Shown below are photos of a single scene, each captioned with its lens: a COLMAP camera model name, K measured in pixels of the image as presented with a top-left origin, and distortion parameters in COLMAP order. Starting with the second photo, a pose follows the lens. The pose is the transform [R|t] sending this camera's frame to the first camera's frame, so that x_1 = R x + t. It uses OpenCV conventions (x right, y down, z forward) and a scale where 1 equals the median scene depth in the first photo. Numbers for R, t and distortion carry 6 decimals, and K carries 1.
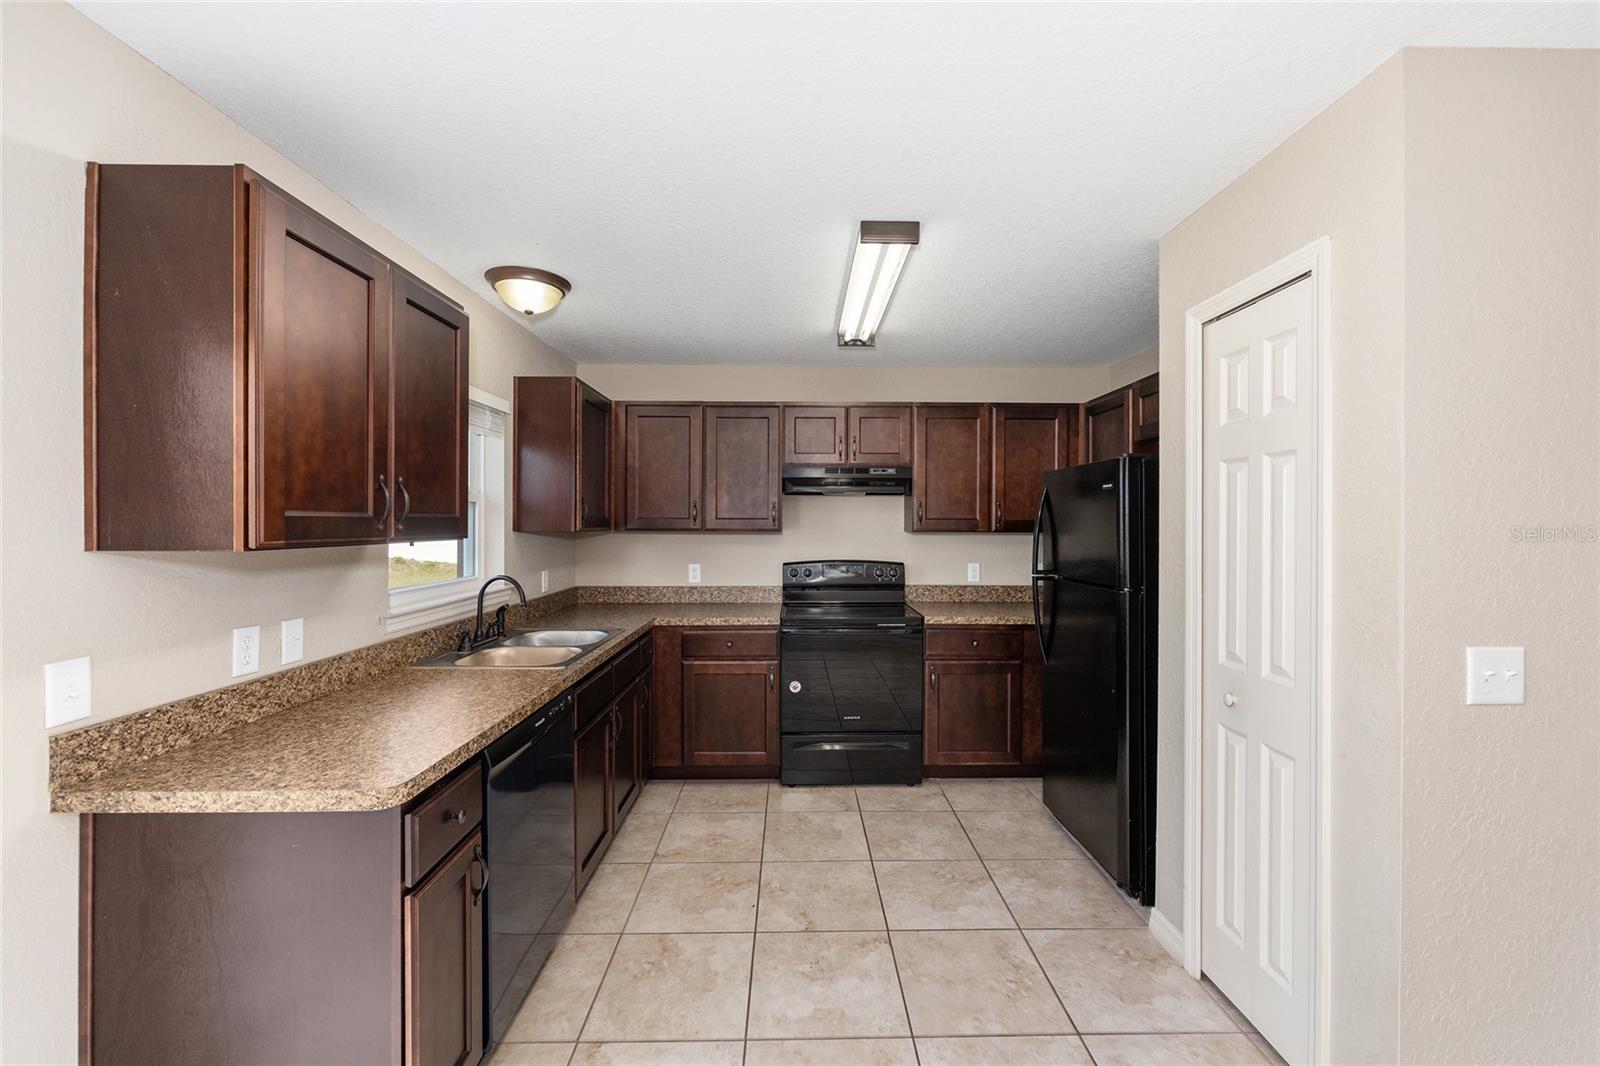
lens RADIAL K [[643.0, 0, 800.9], [0, 643.0, 525.8], [0, 0, 1]] dist [0.000392, 0.000553]
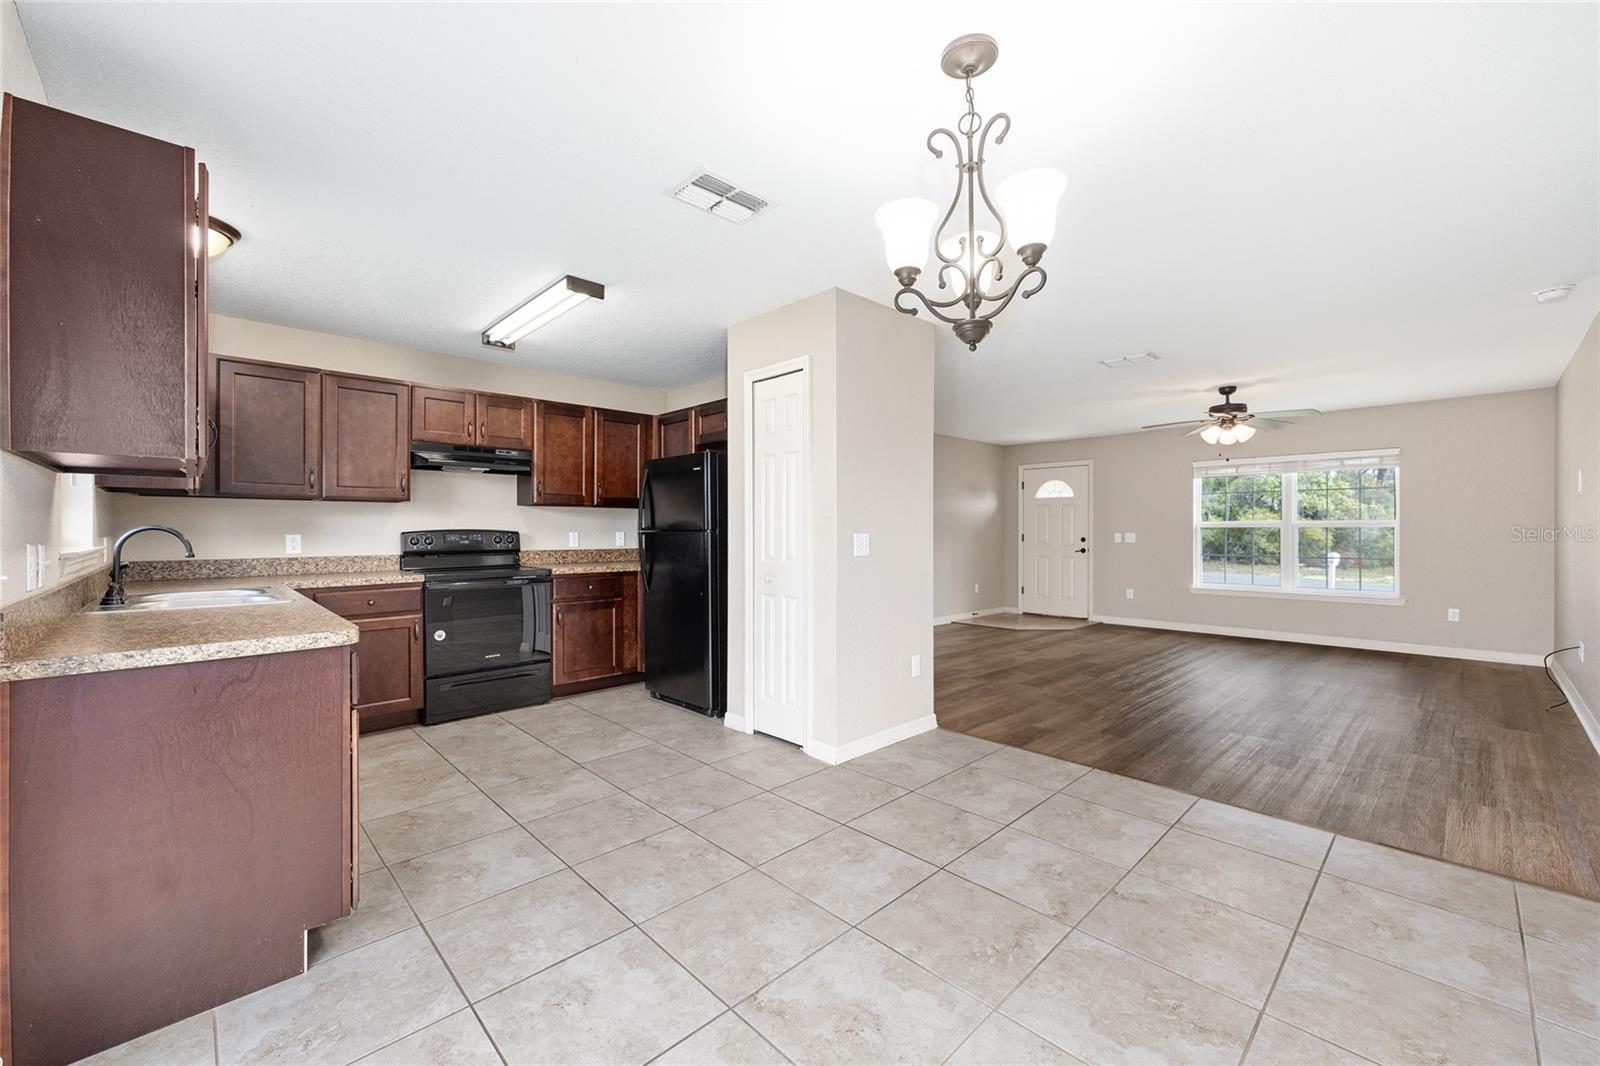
lens RADIAL K [[643.0, 0, 800.9], [0, 643.0, 525.8], [0, 0, 1]] dist [0.000392, 0.000553]
pose [[0.729510, 0.000408, 0.683970, -0.317593], [0.005902, 0.999959, -0.006891, 0.067748], [-0.683945, 0.009064, 0.729477, -0.261982]]
